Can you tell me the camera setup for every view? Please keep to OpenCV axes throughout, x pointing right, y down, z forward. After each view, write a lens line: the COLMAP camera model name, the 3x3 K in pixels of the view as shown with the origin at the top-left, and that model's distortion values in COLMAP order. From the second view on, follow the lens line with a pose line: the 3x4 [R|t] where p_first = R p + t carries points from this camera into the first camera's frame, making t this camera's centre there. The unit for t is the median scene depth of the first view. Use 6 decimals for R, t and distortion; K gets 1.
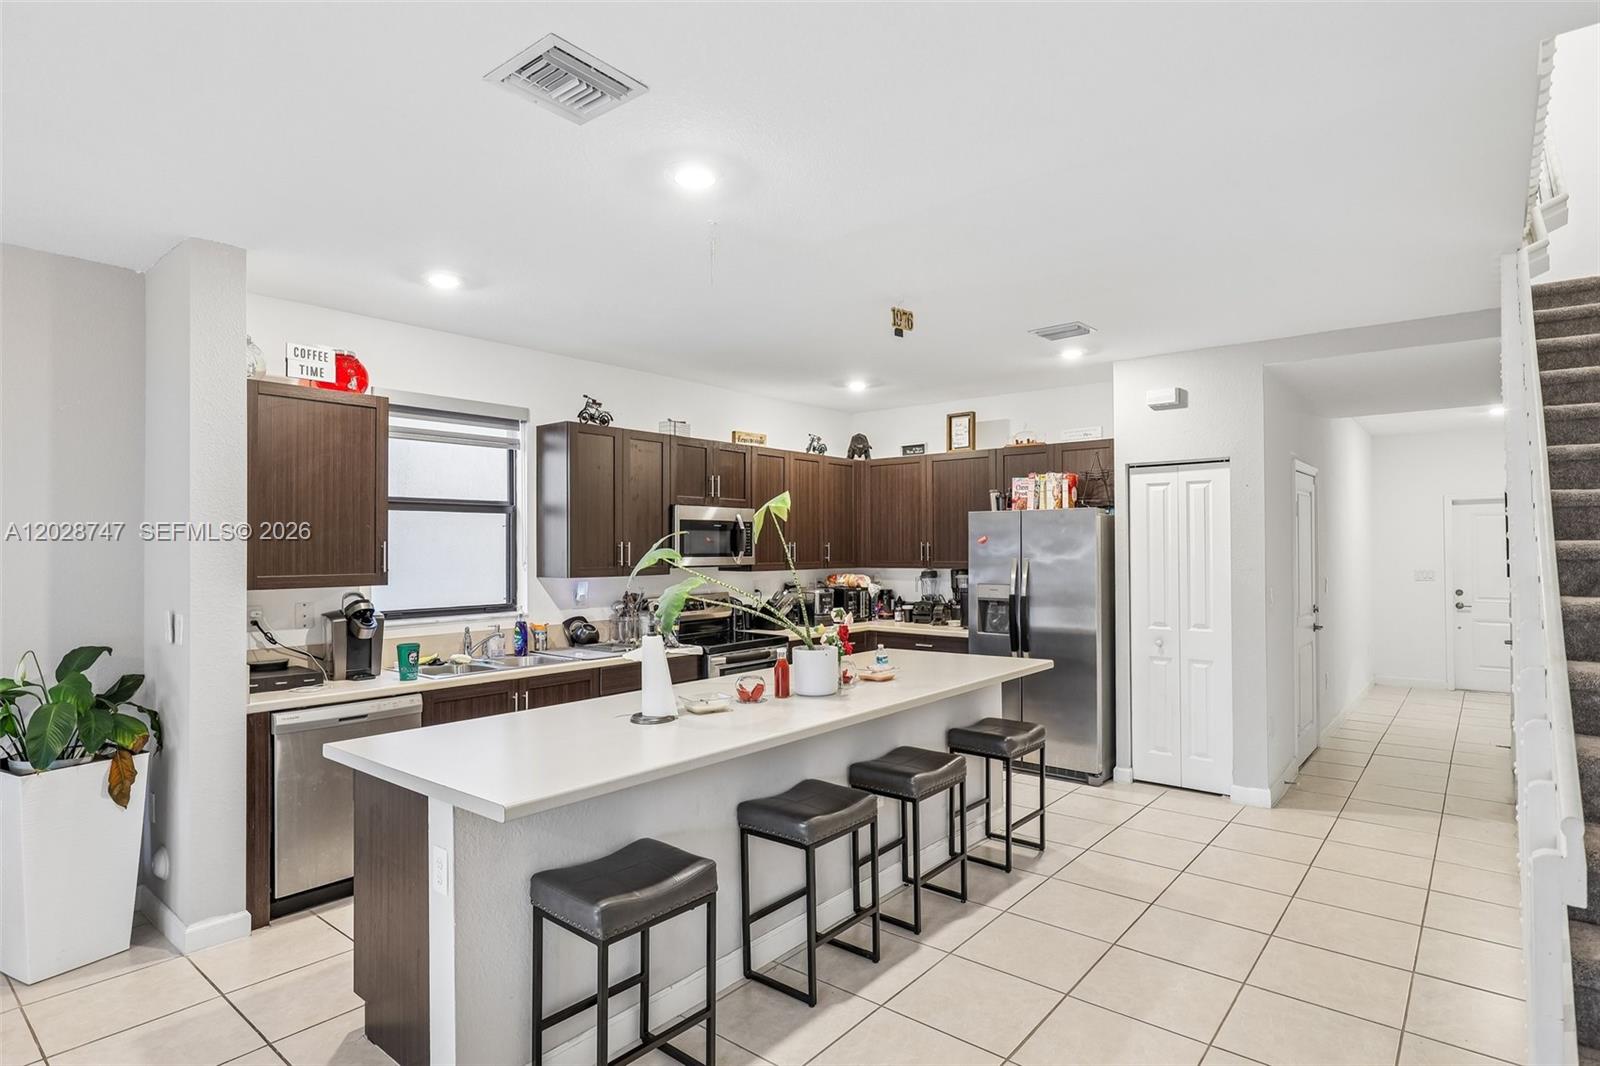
lens RADIAL K [[832.1, 0, 835.3], [0, 832.1, 538.3], [0, 0, 1]] dist [0.002435, -0.000196]
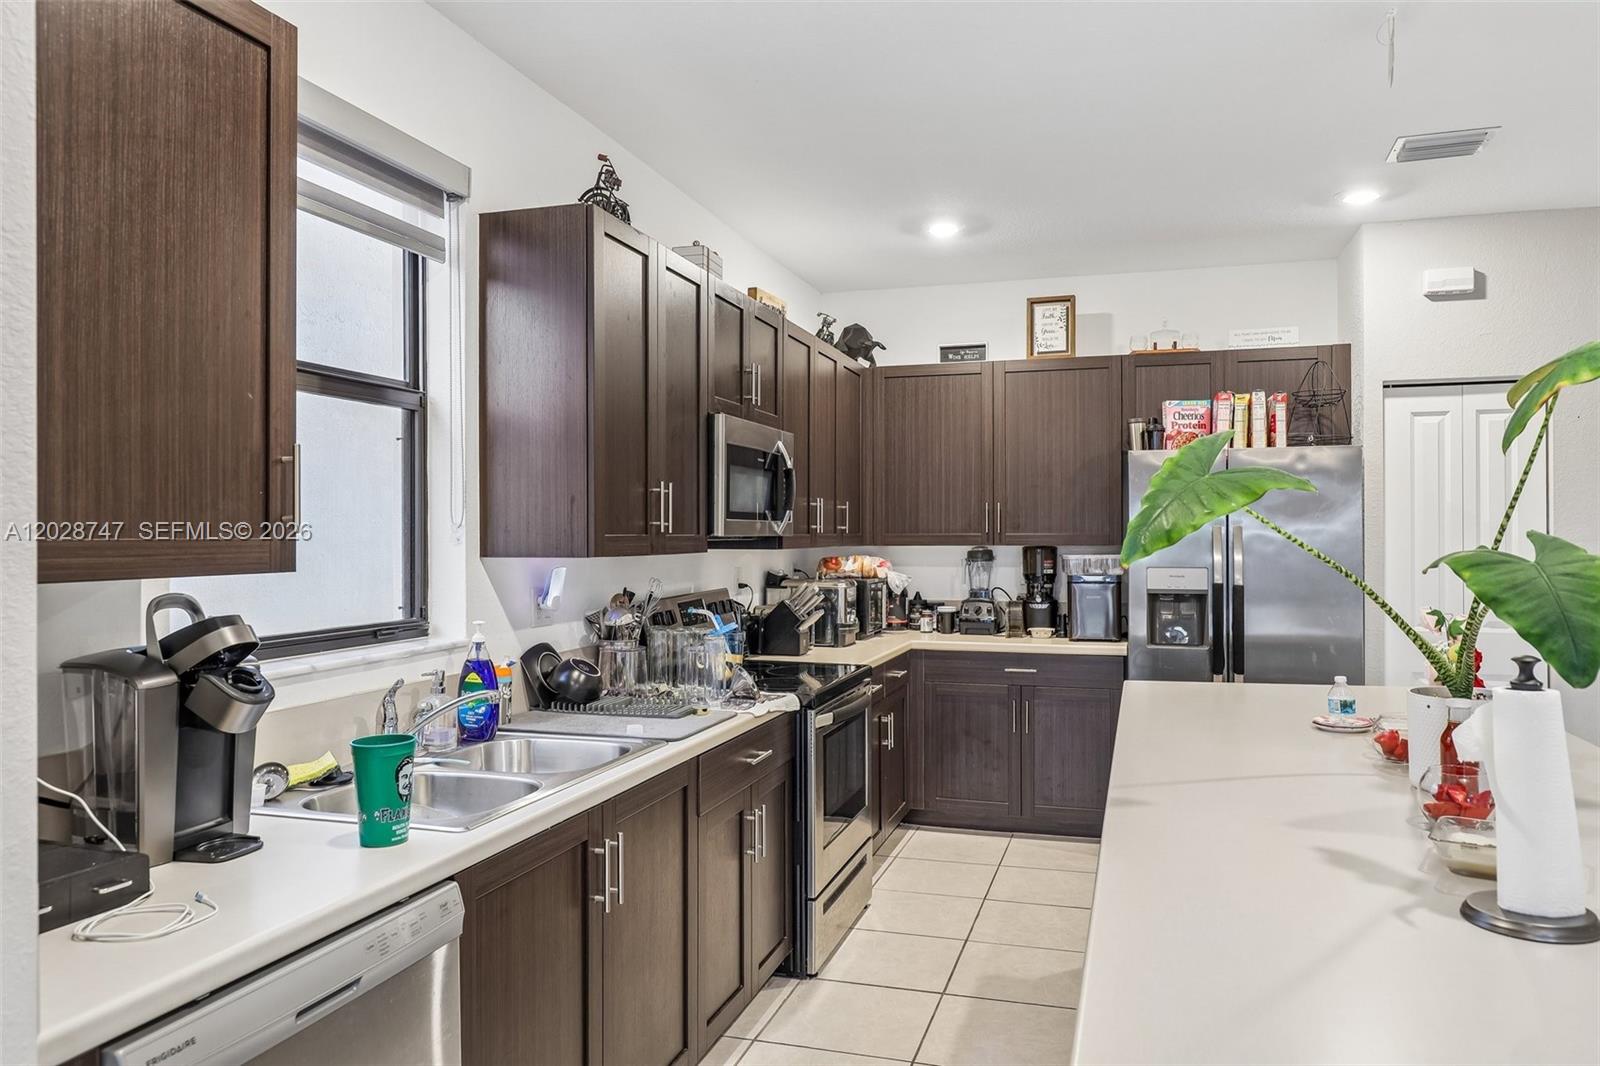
lens RADIAL K [[1081.3, 0, 839.7], [0, 1081.3, 528.5], [0, 0, 1]] dist [0.000144, 0.002705]
pose [[0.922630, 0.004404, 0.385661, -0.360277], [-0.006703, 0.999967, 0.004615, 0.024719], [-0.385628, -0.006843, 0.922629, 0.359238]]
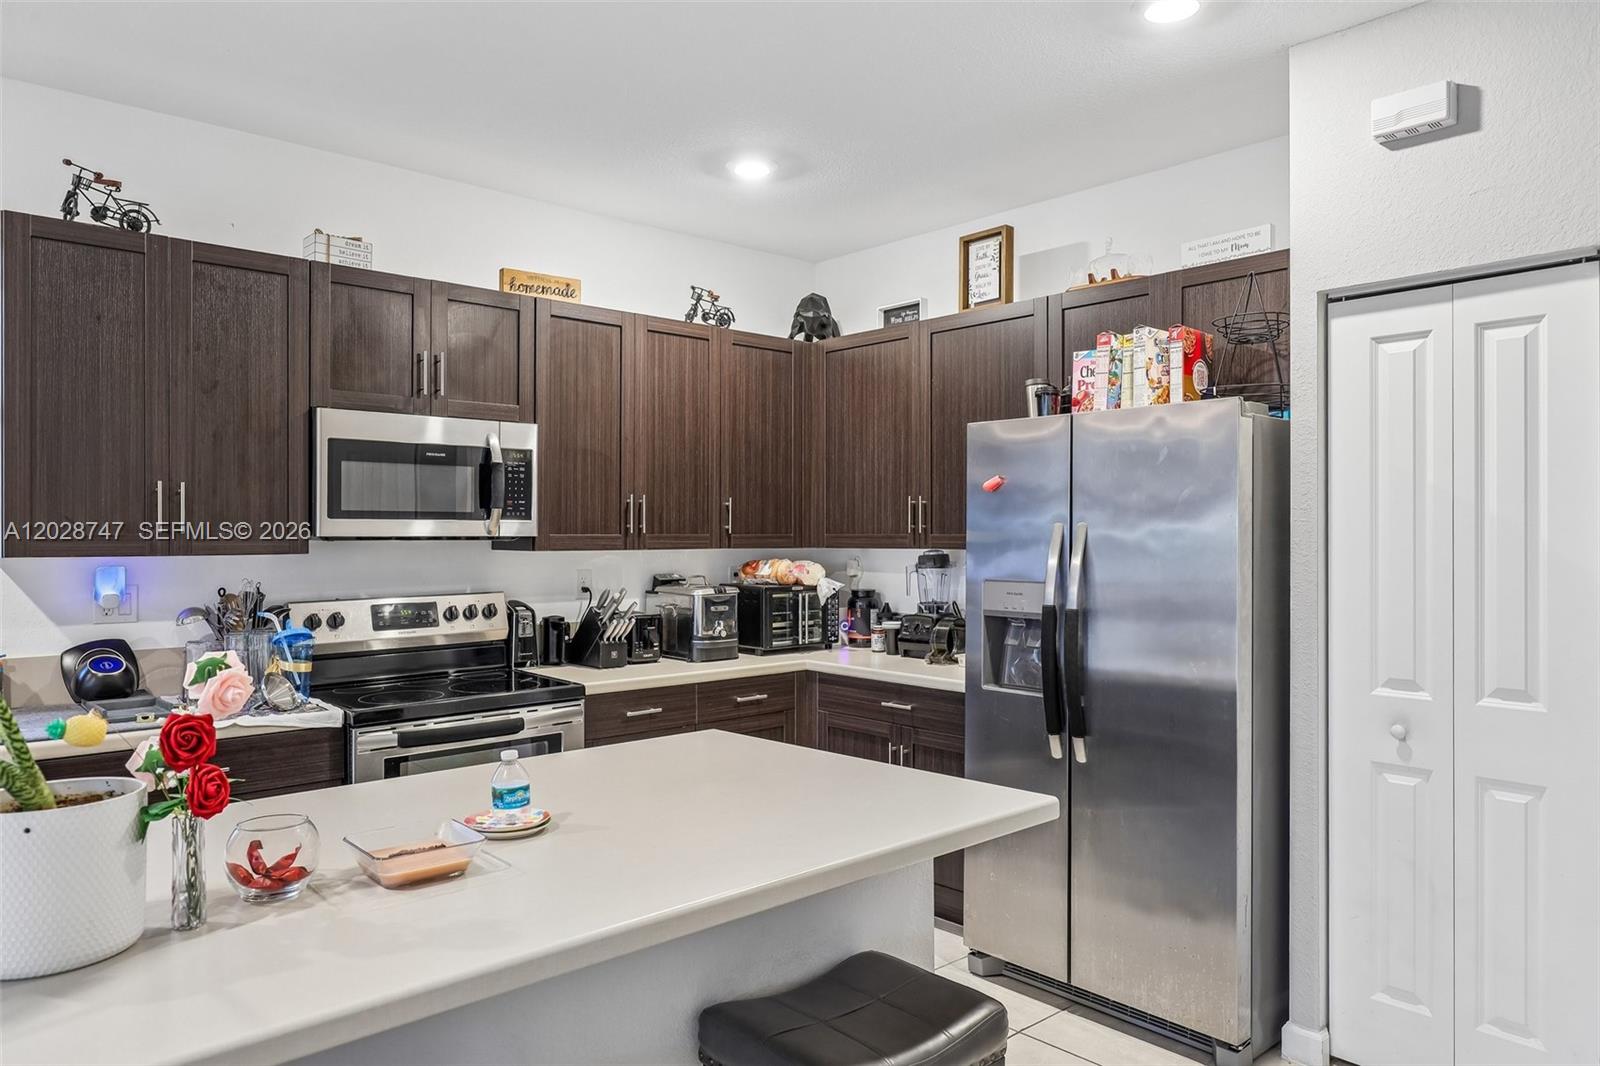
lens RADIAL K [[1081.3, 0, 833.5], [0, 1081.3, 533.2], [0, 0, 1]] dist [0.000144, 0.002705]
pose [[0.989466, 0.003488, -0.144723, 0.180448], [-0.001763, 0.999926, 0.012045, 0.022815], [0.144755, -0.011663, 0.989399, 0.413822]]
